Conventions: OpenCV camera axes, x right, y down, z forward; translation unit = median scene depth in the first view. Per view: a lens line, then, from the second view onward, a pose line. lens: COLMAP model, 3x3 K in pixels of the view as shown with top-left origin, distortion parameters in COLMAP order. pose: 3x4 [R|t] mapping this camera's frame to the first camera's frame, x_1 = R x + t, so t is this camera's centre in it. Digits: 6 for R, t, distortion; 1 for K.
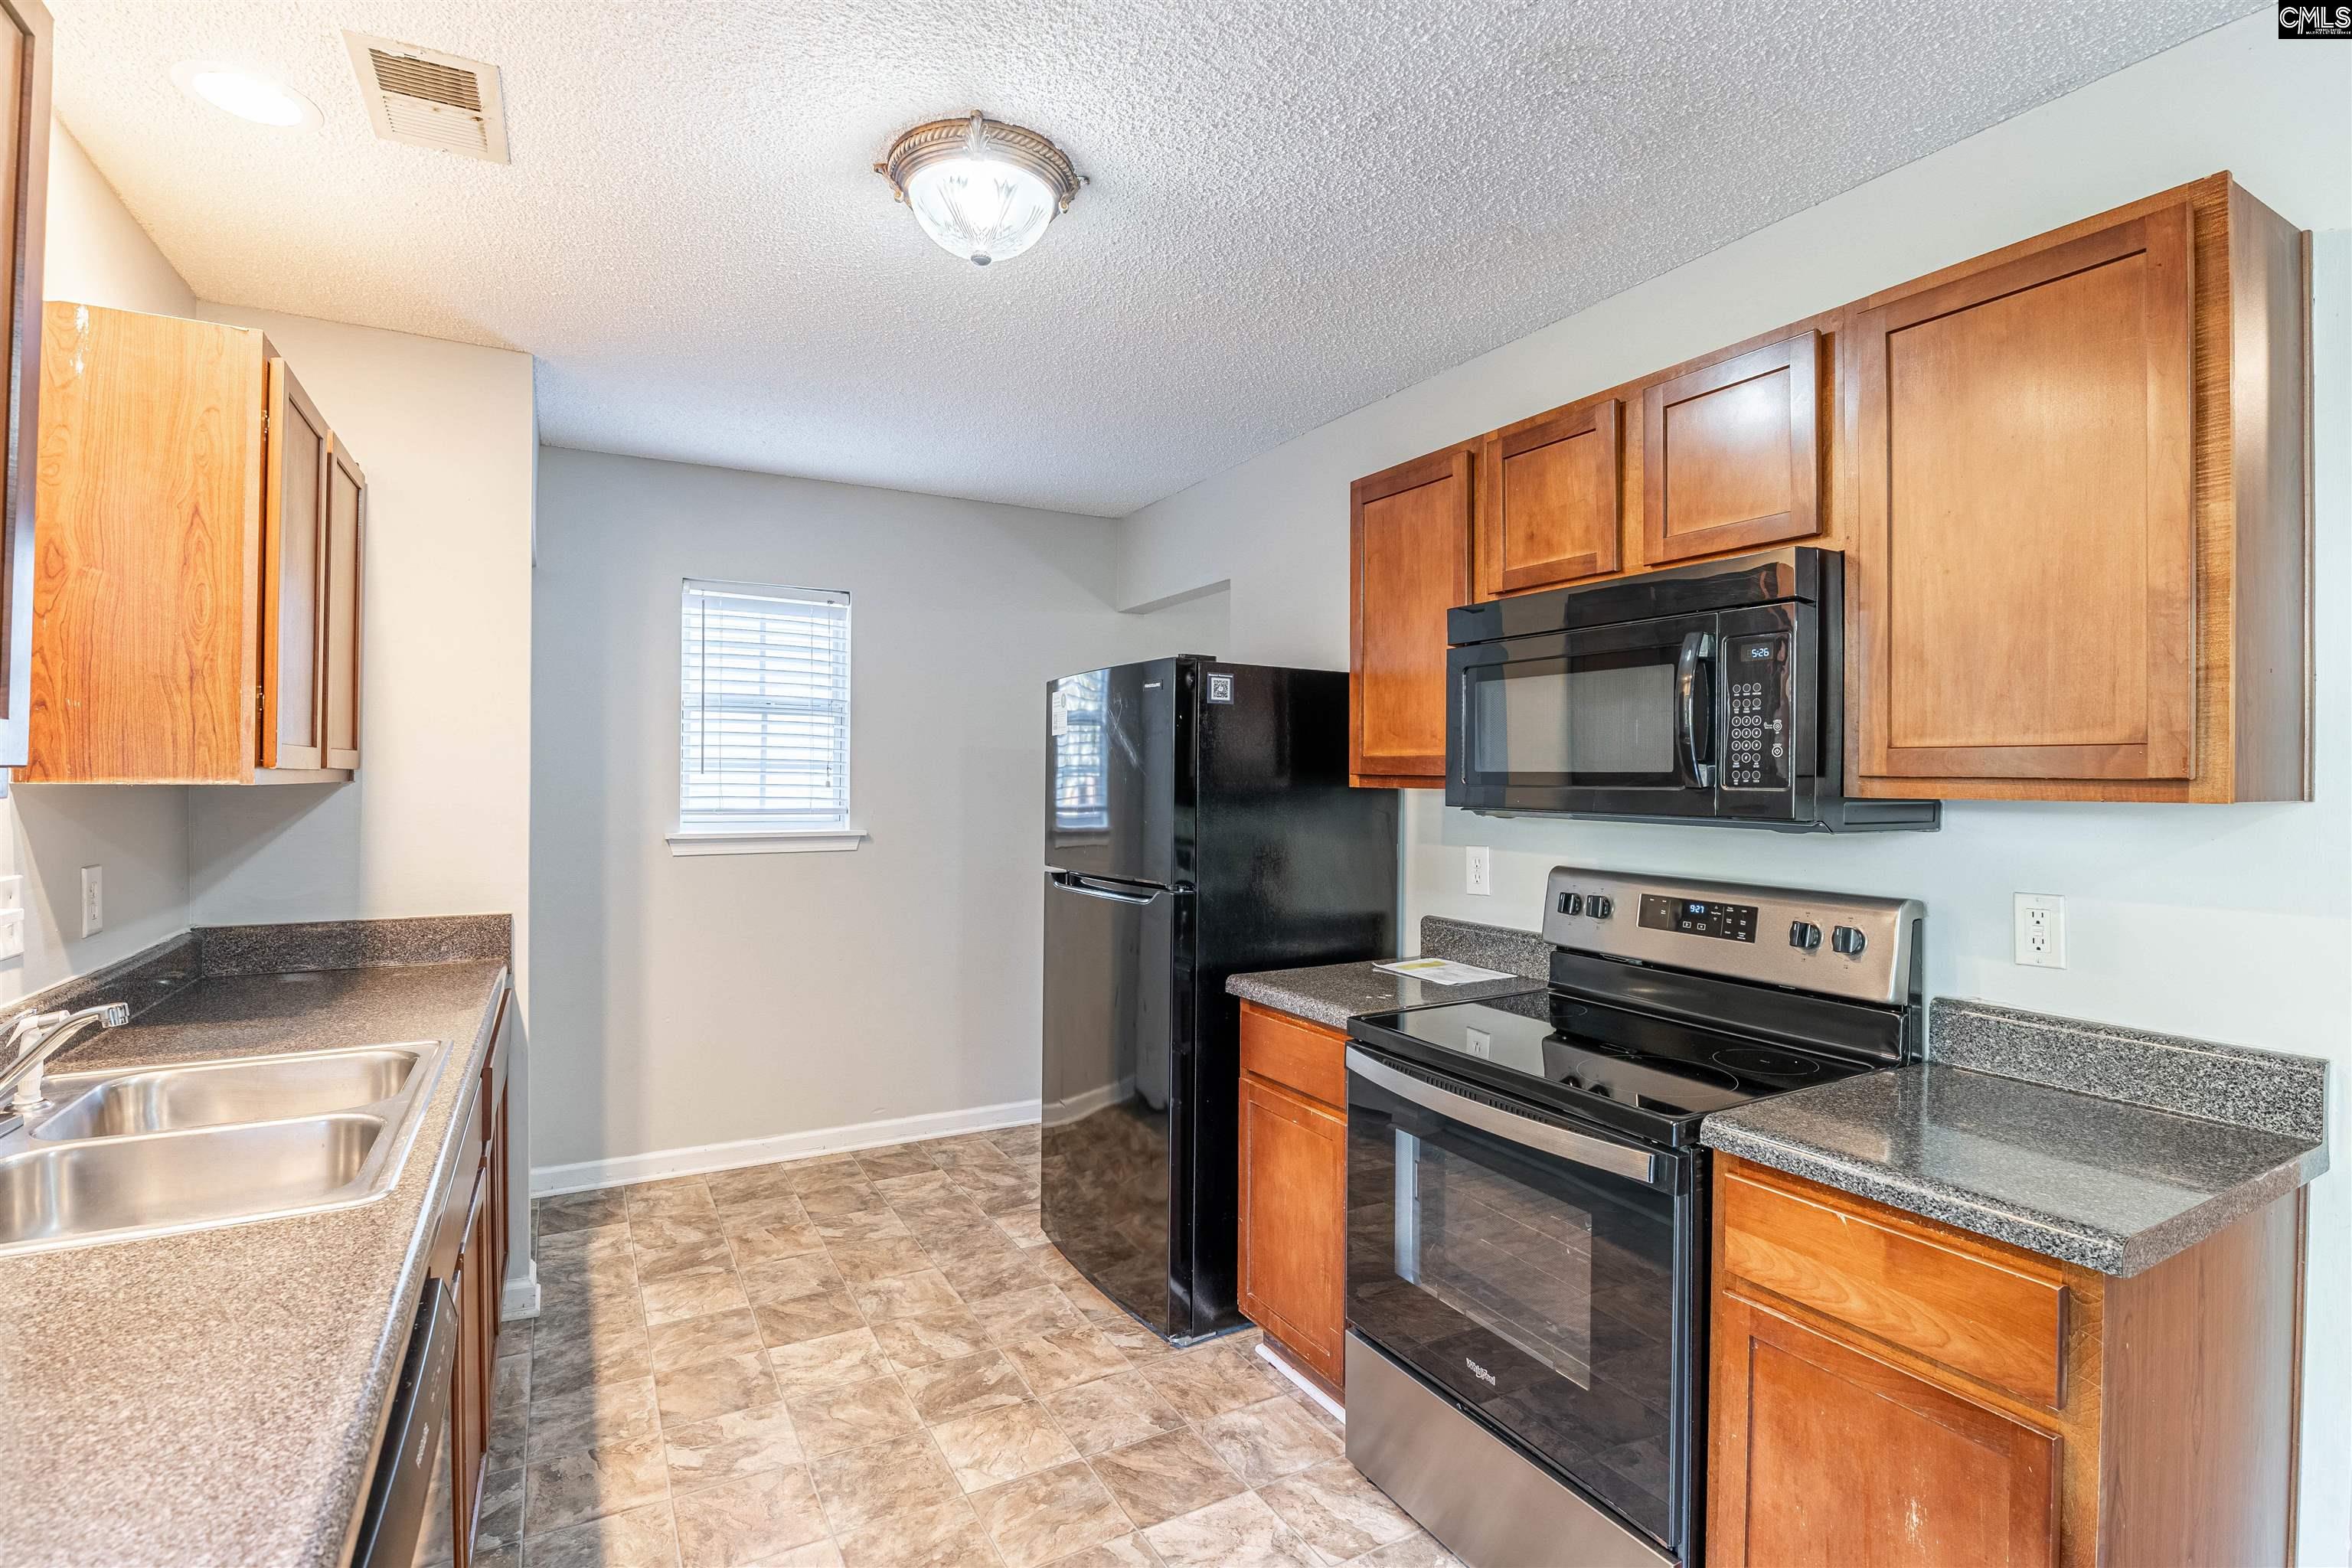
lens RADIAL K [[1098.4, 0, 1171.8], [0, 1098.4, 787.3], [0, 0, 1]] dist [-0.027367, 0.001805]
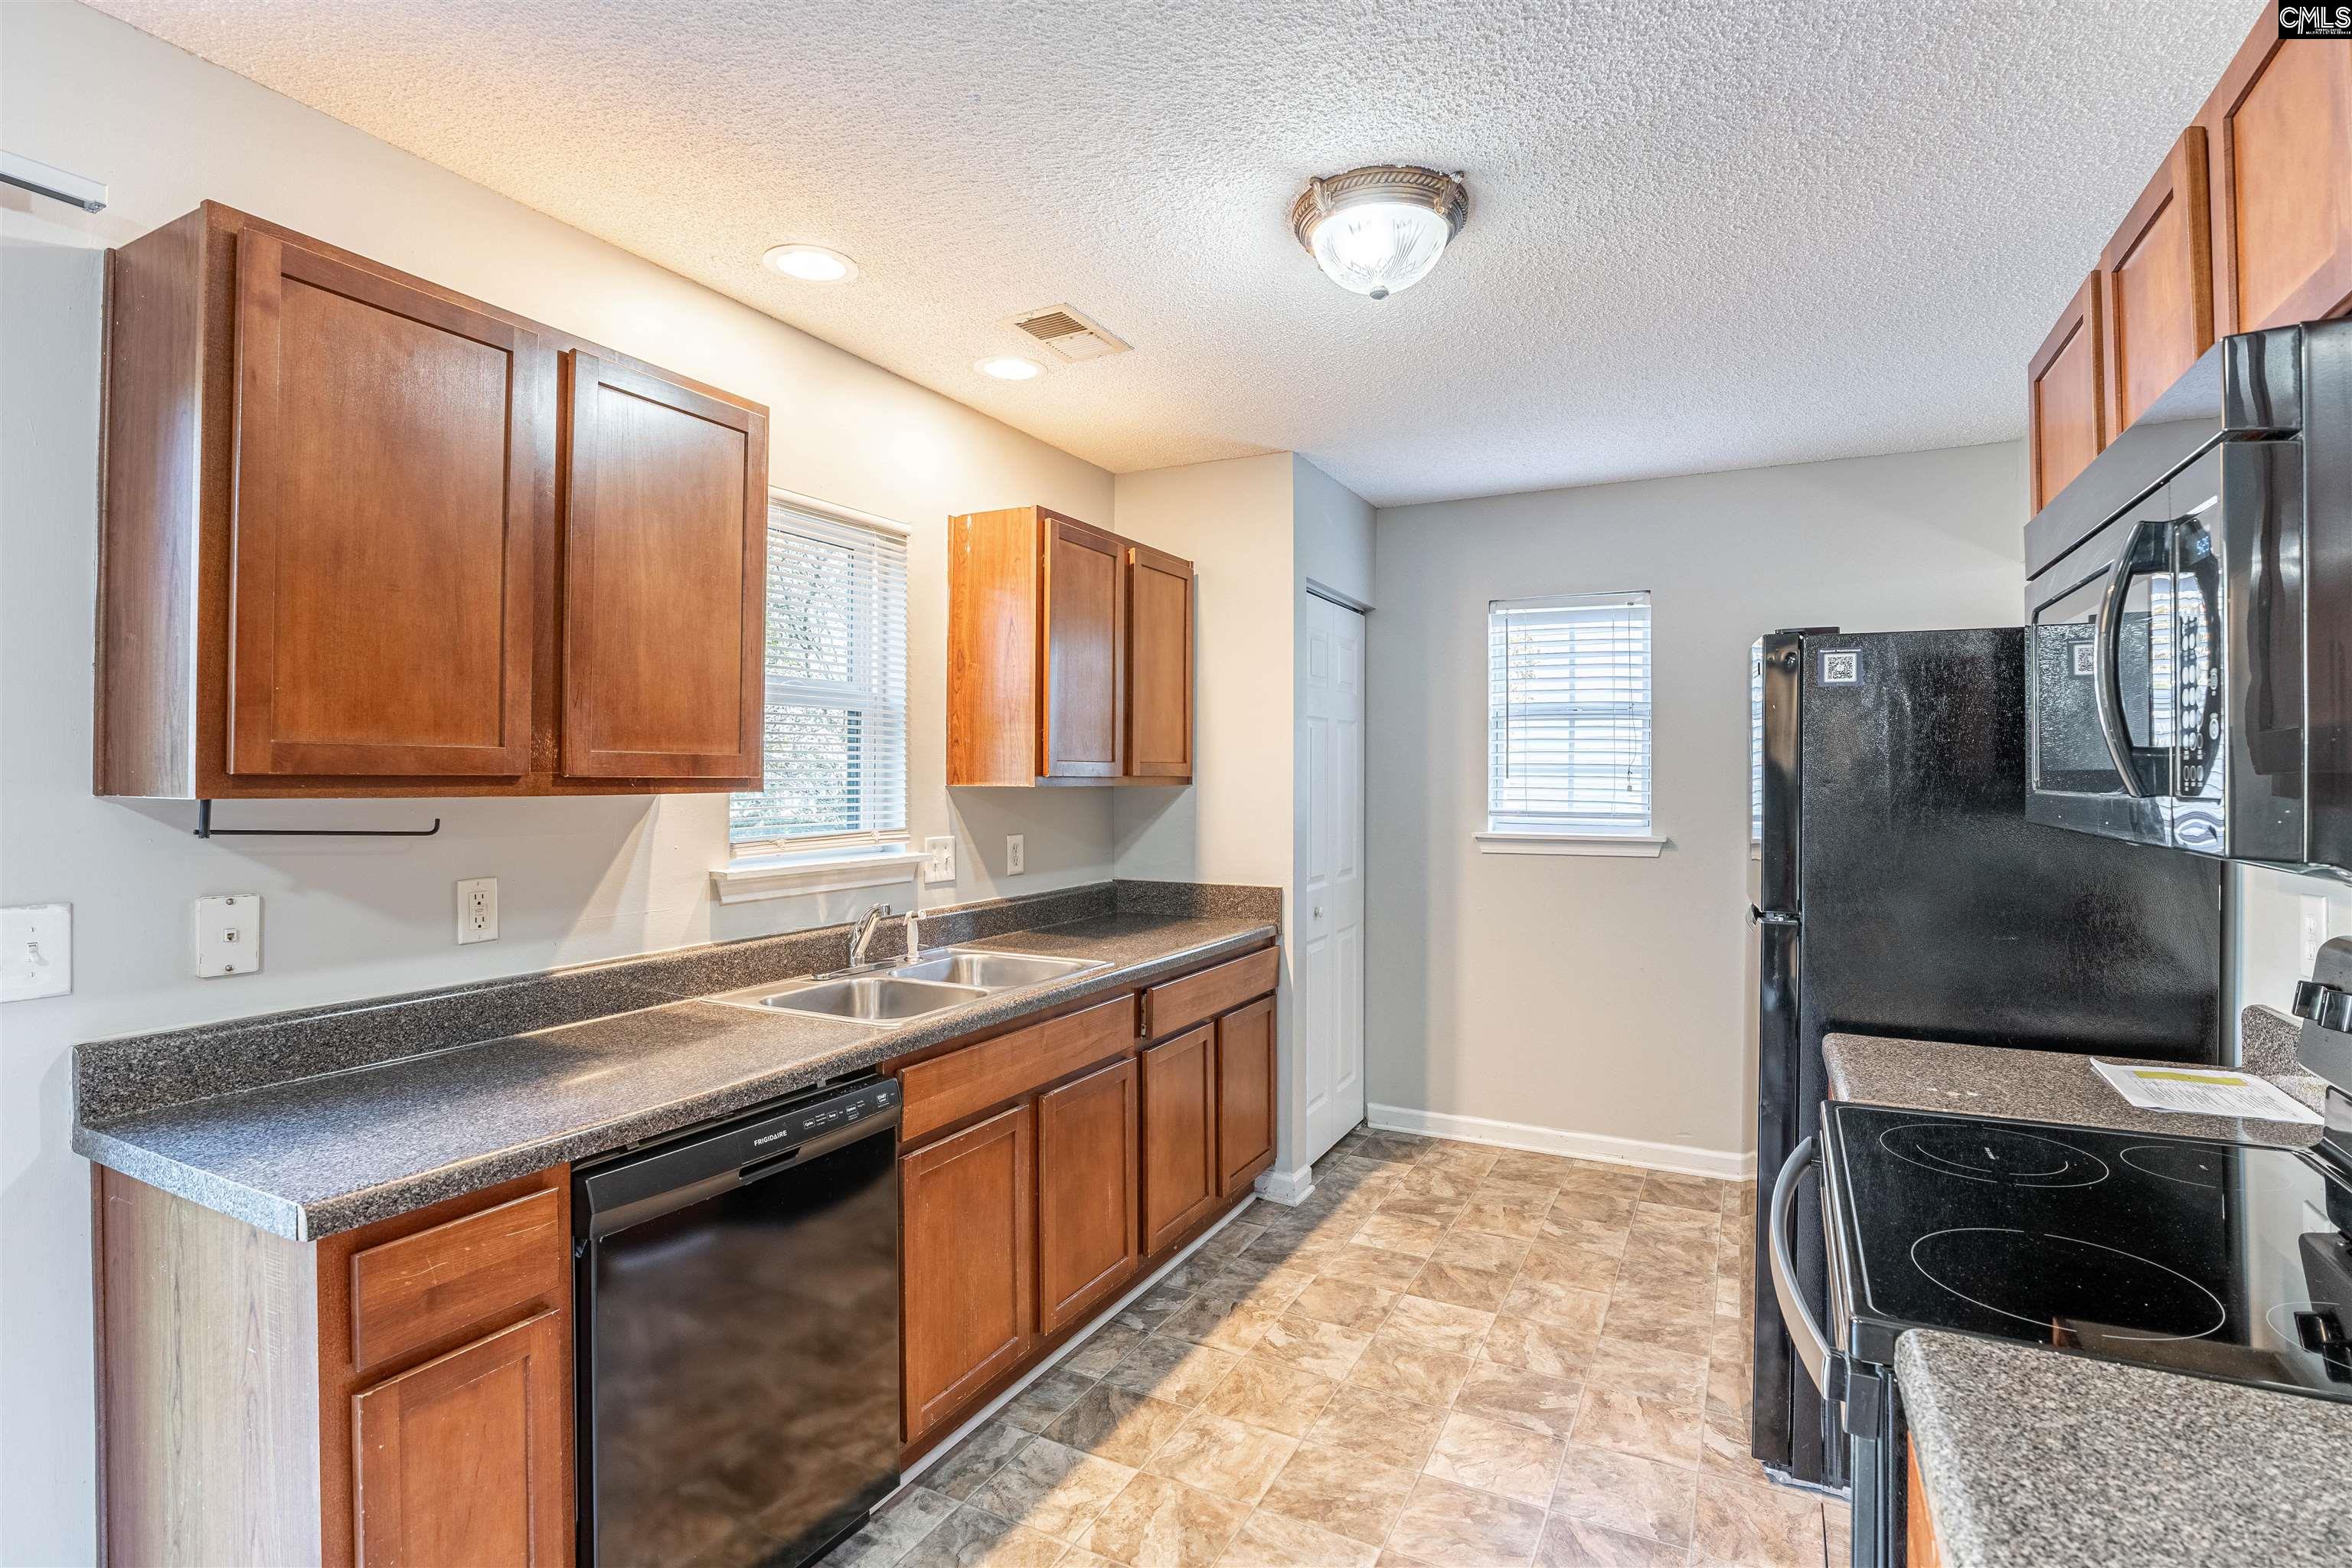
lens RADIAL K [[1105.5, 0, 1176.0], [0, 1105.5, 784.0], [0, 0, 1]] dist [-0.028709, 0.001289]
pose [[0.551804, 0.000278, -0.833974, 0.386689], [-0.006125, 0.999974, -0.003720, -0.000964], [0.833952, 0.007161, 0.551791, 0.157486]]
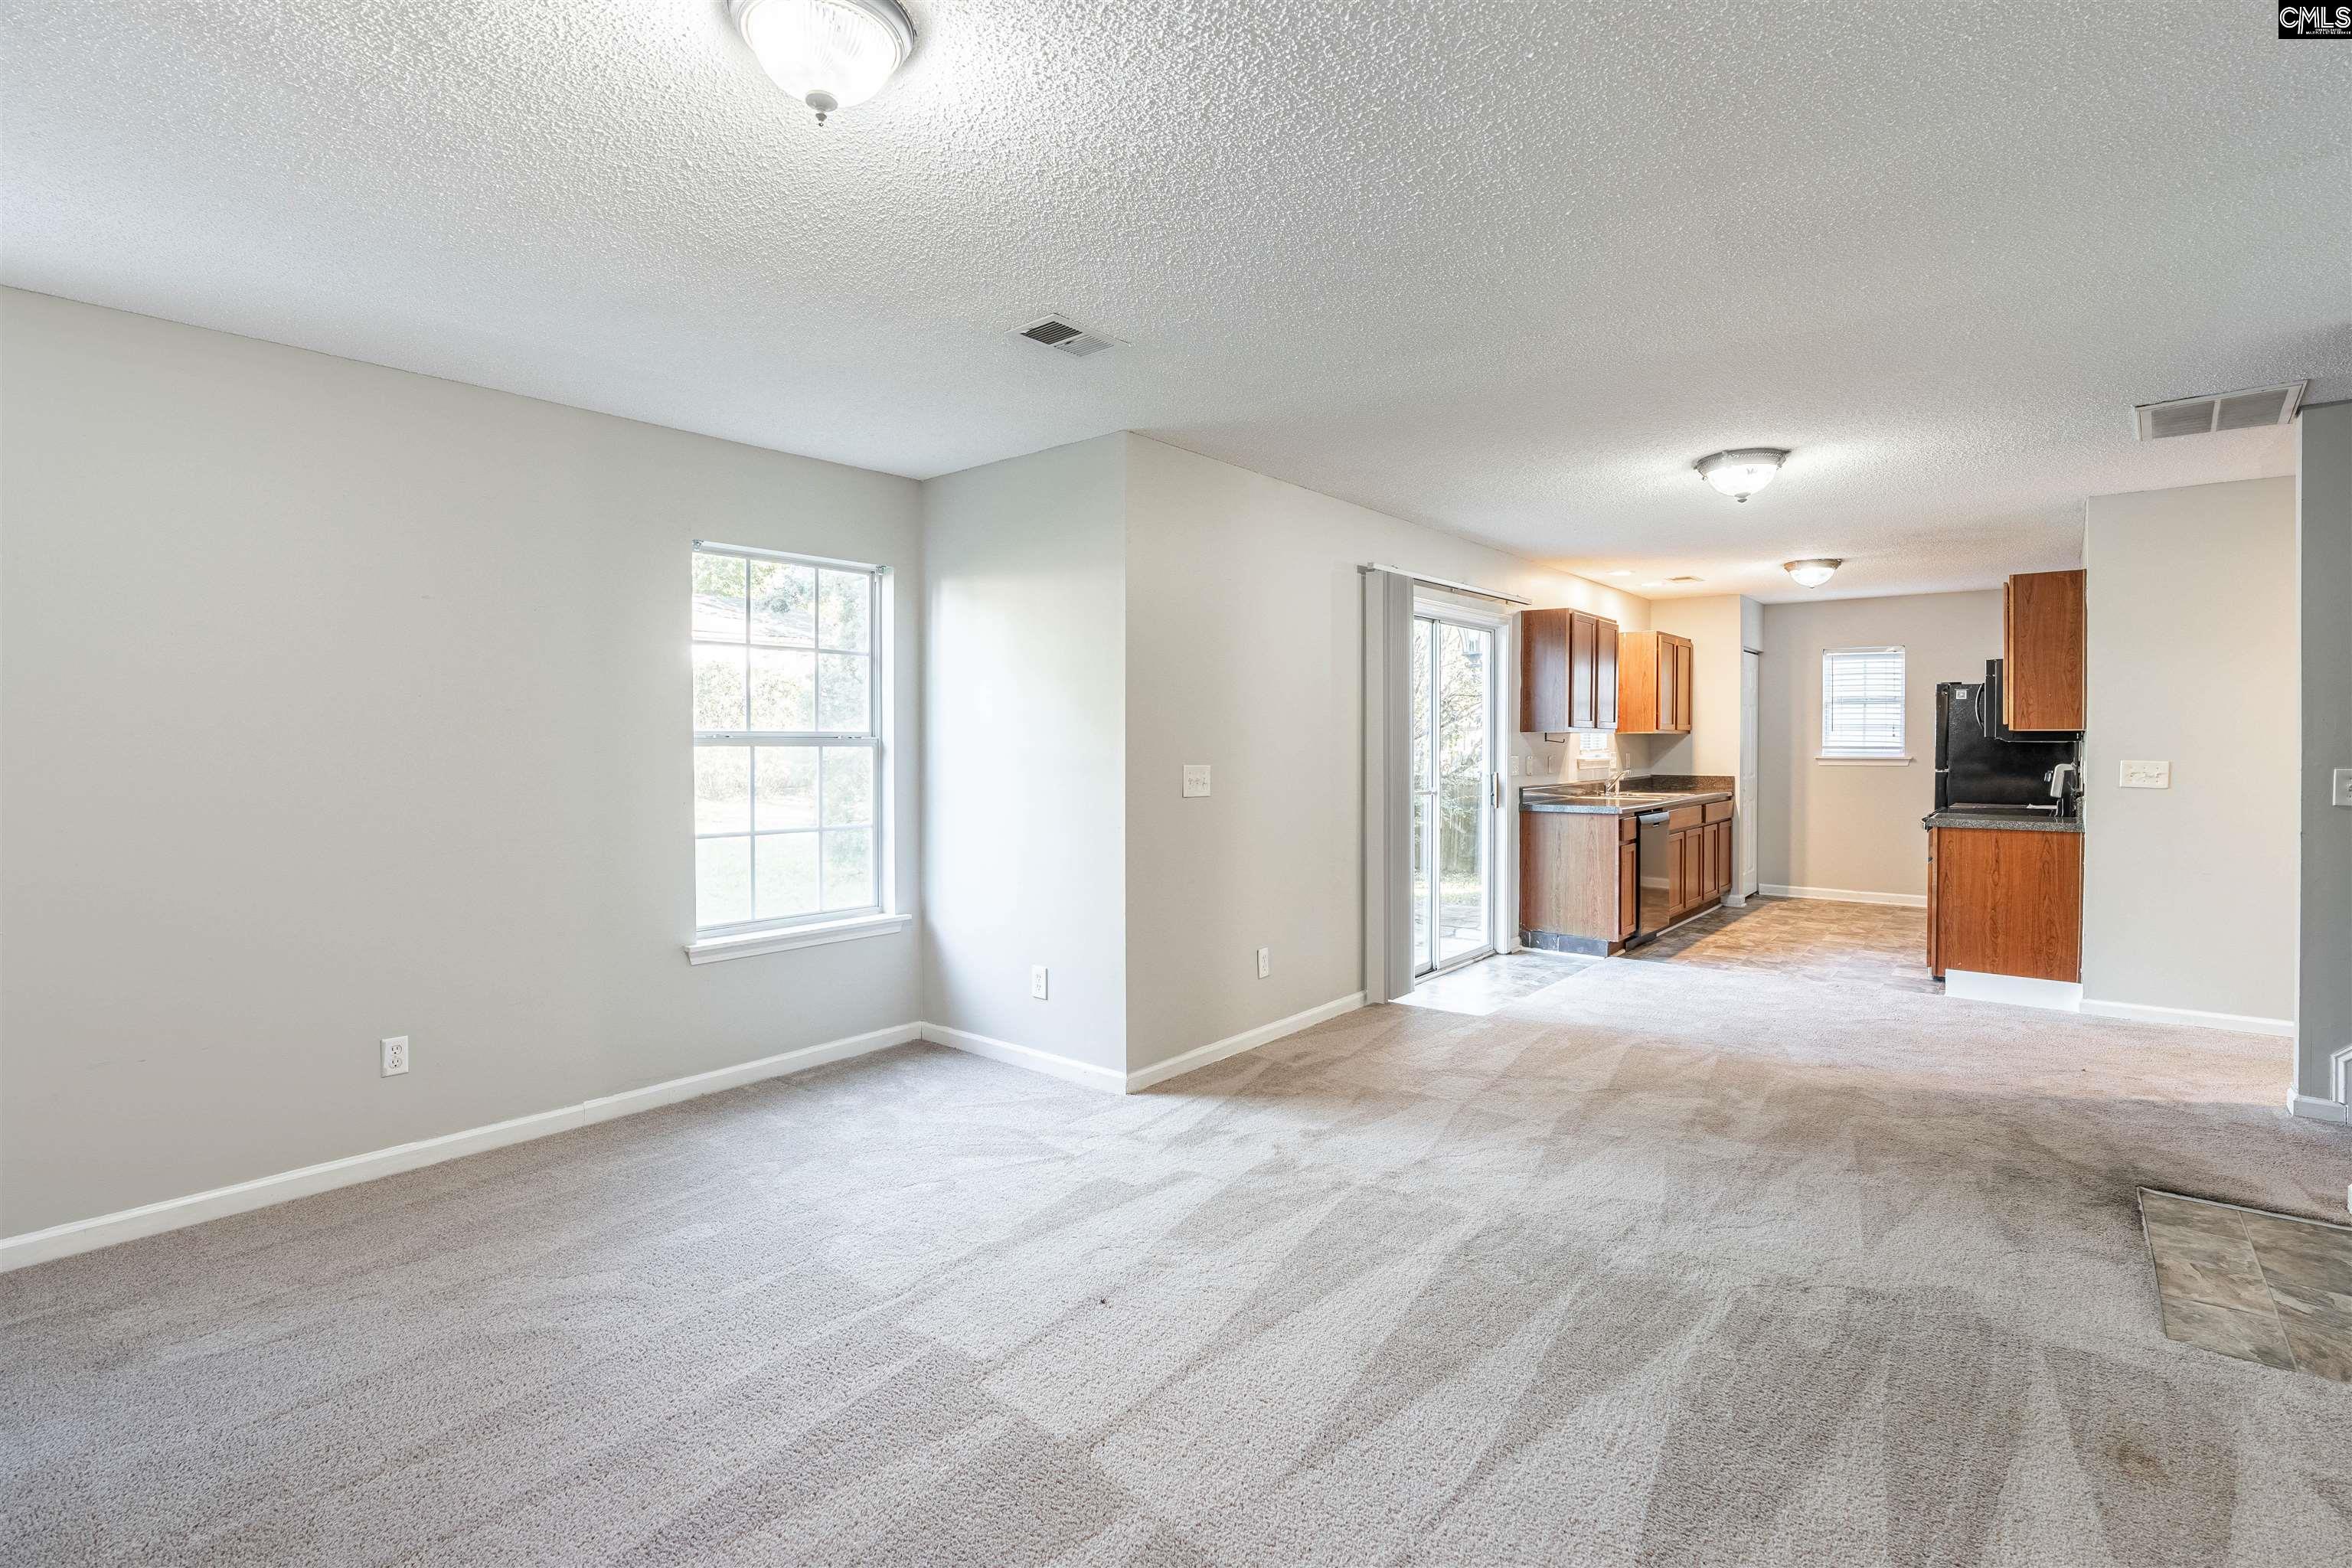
lens RADIAL K [[1166.4, 0, 1164.4], [0, 1166.4, 743.7], [0, 0, 1]] dist [-0.000717, 0.000179]
pose [[0.397699, -0.004877, -0.917503, 1.681164], [-0.007169, 0.999939, -0.008422, 0.059617], [0.917488, 0.009927, 0.397640, -1.704990]]
